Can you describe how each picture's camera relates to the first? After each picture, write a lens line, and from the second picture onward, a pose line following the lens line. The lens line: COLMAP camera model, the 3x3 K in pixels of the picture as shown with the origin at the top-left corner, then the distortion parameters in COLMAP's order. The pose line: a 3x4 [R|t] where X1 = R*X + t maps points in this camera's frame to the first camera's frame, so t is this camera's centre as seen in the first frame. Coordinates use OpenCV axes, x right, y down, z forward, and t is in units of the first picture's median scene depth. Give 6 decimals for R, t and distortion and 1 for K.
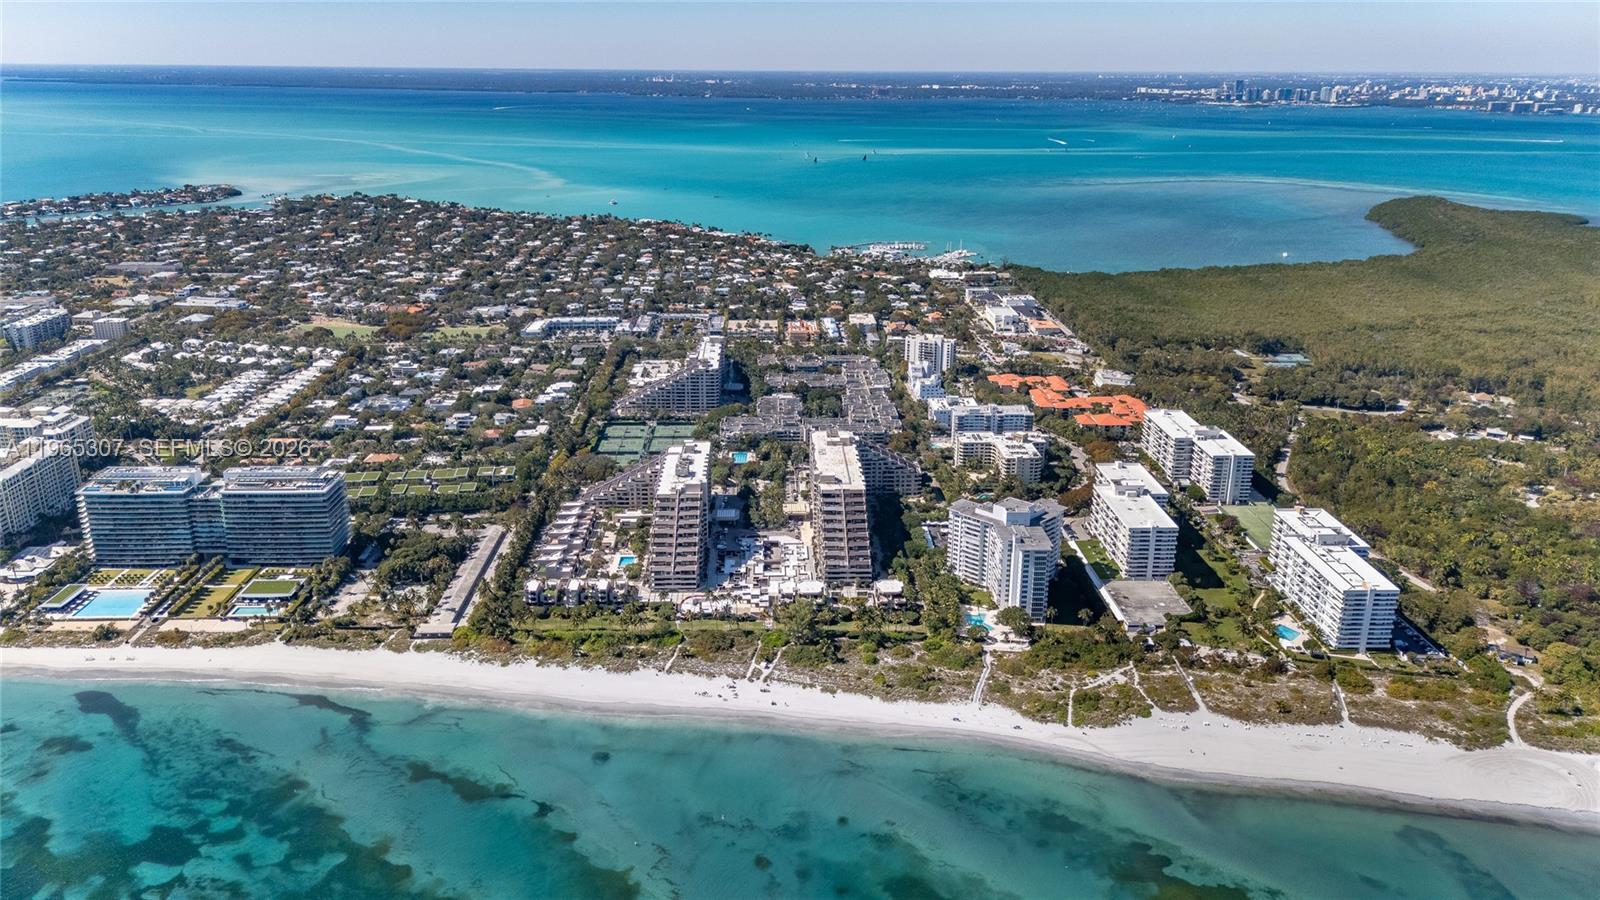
lens RADIAL K [[1226.3, 0, 800.9], [0, 1226.3, 454.0], [0, 0, 1]] dist [0.087433, -0.099854]
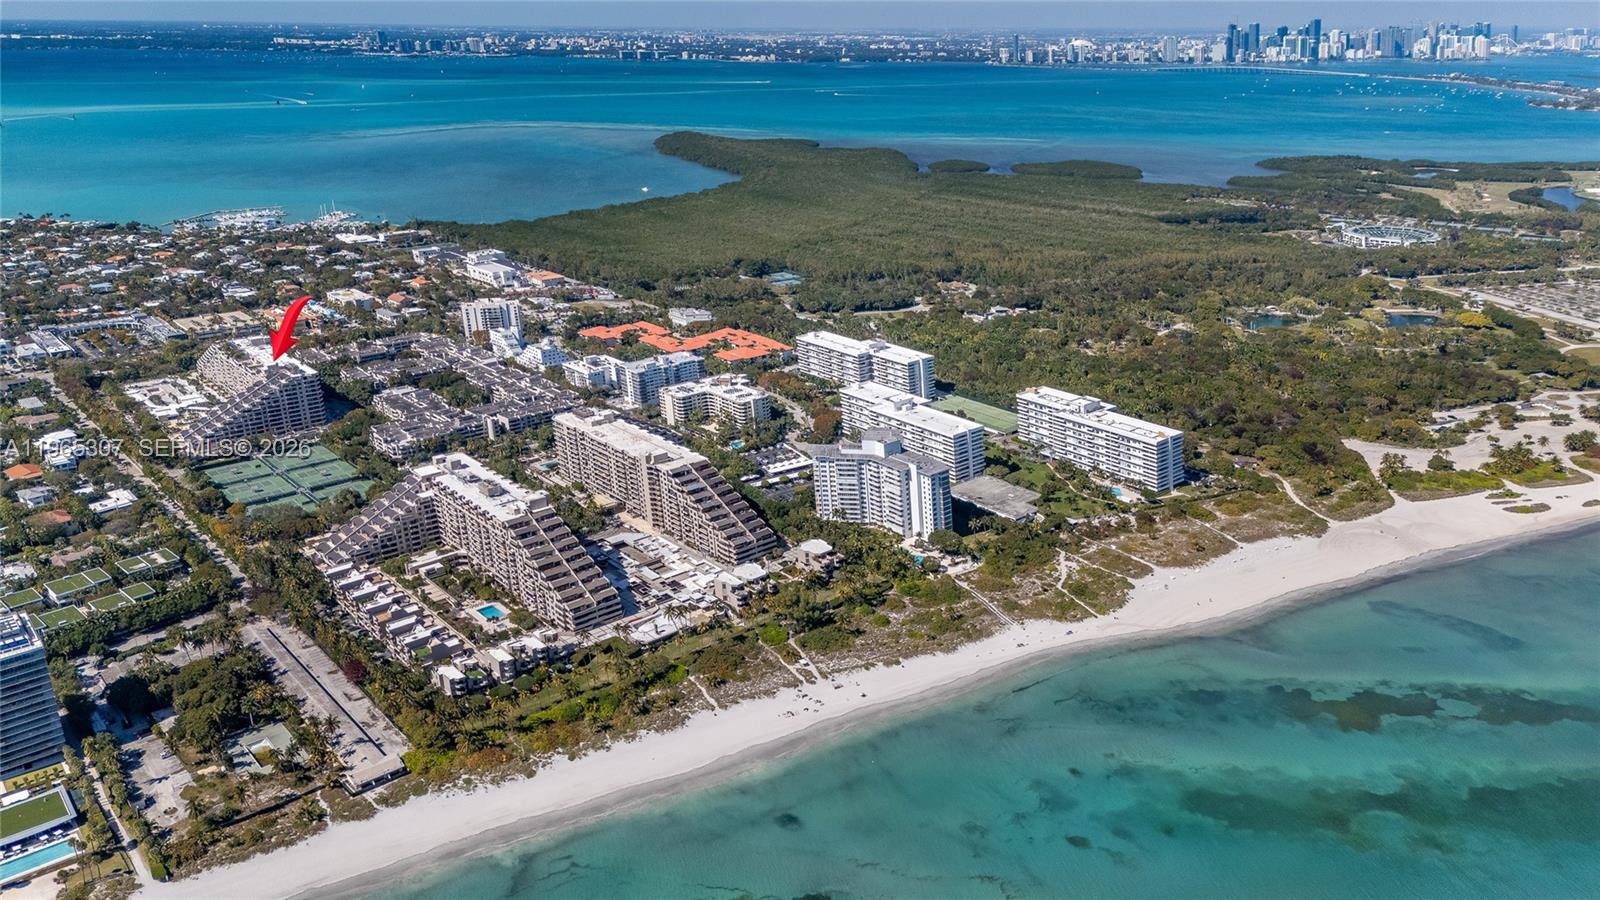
lens RADIAL K [[1178.7, 0, 828.3], [0, 1178.7, 452.1], [0, 0, 1]] dist [0.080582, -0.082604]
pose [[0.768110, -0.220610, 0.601115, -0.220933], [0.193202, 0.974871, 0.110904, -0.030614], [-0.610476, 0.030950, 0.791430, 0.135628]]
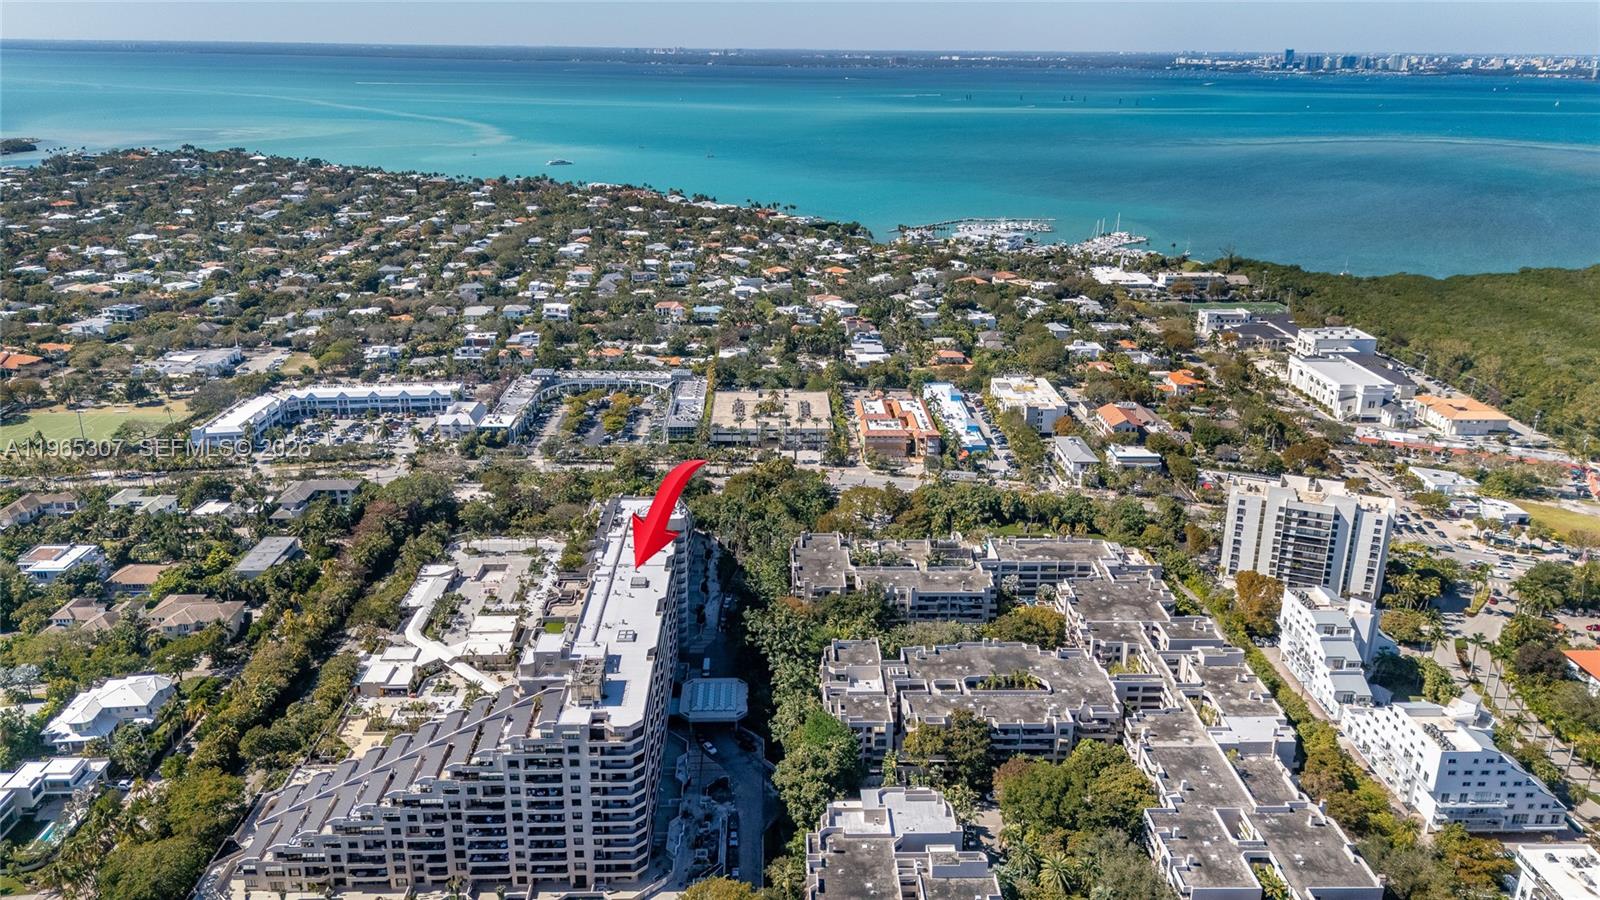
lens RADIAL K [[1226.3, 0, 800.9], [0, 1226.3, 454.0], [0, 0, 1]] dist [0.087433, -0.099854]
pose [[0.999982, 0.004756, -0.003758, -0.027191], [-0.004706, 0.999901, 0.013281, -0.094474], [0.003821, -0.013263, 0.999905, 0.574587]]
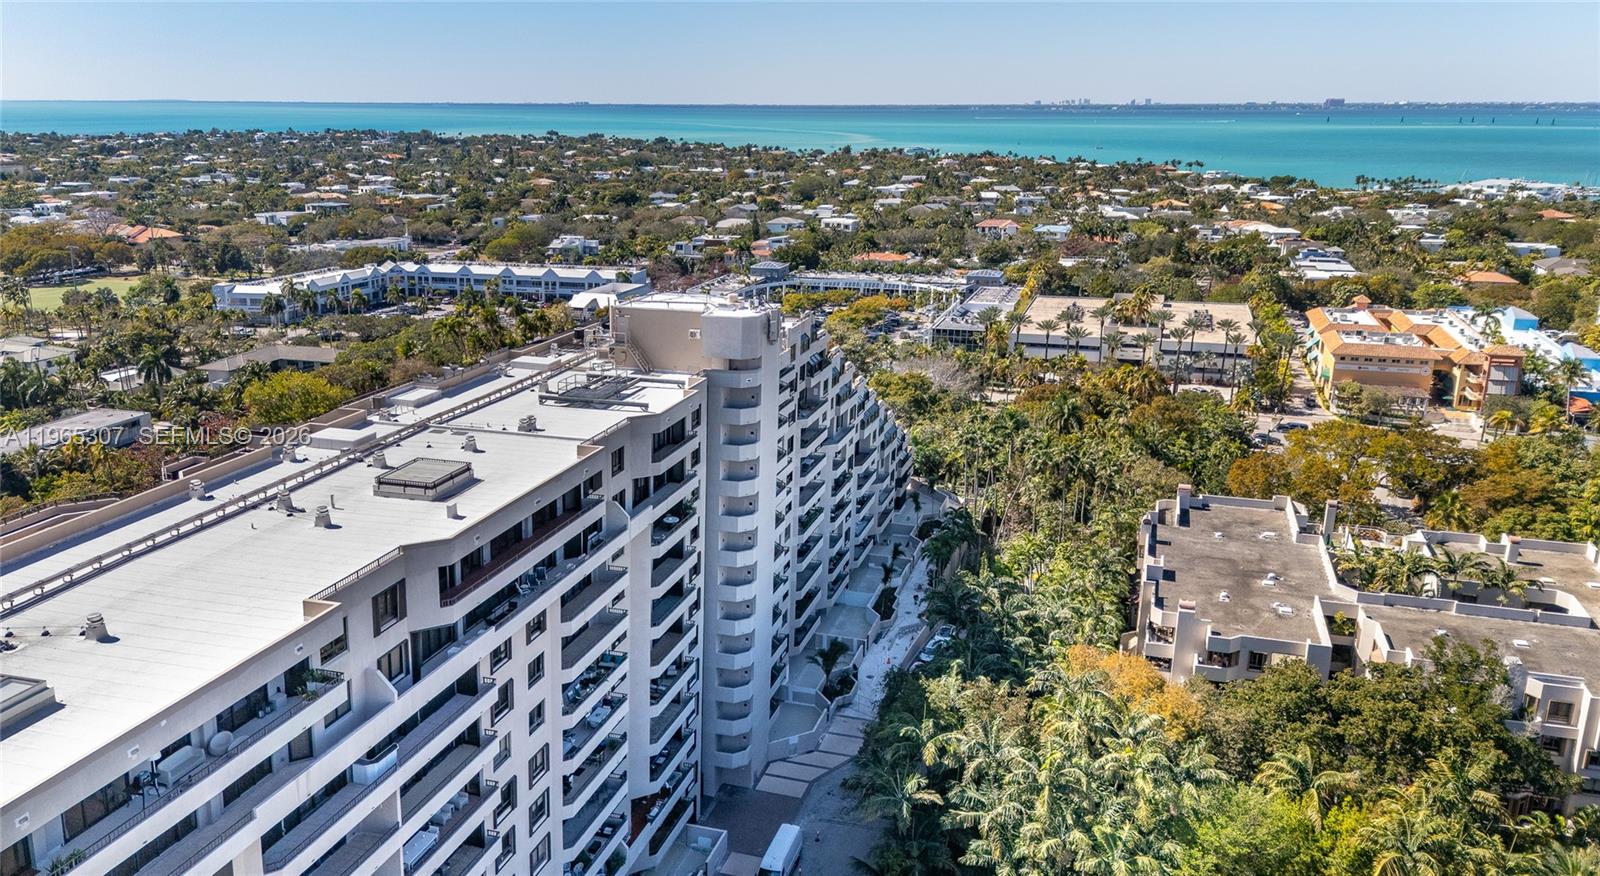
lens RADIAL K [[1231.4, 0, 762.9], [0, 1231.4, 436.8], [0, 0, 1]] dist [0.076536, -0.073497]
pose [[0.941629, 0.082596, -0.326364, -0.027300], [-0.096977, 0.994892, -0.028012, -0.069196], [0.322383, 0.058026, 0.944829, 0.757846]]
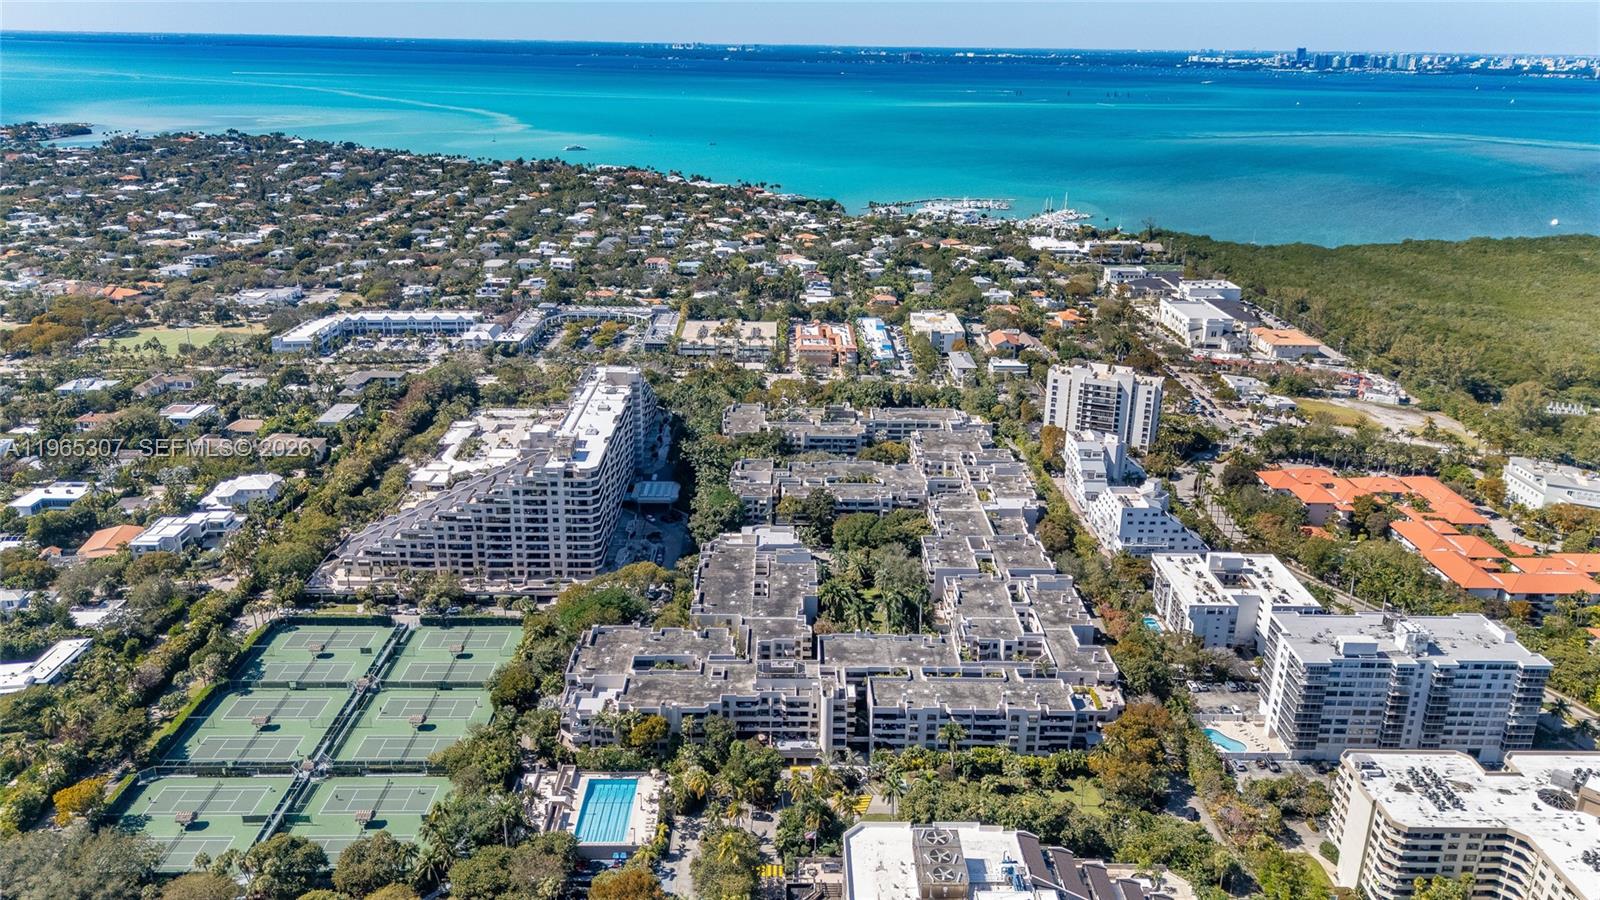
lens RADIAL K [[1226.3, 0, 800.9], [0, 1226.3, 454.0], [0, 0, 1]] dist [0.087433, -0.099854]
pose [[0.999749, 0.014915, -0.016742, 0.001265], [-0.014643, 0.999761, 0.016247, -0.061218], [0.016980, -0.015998, 0.999728, 0.469787]]
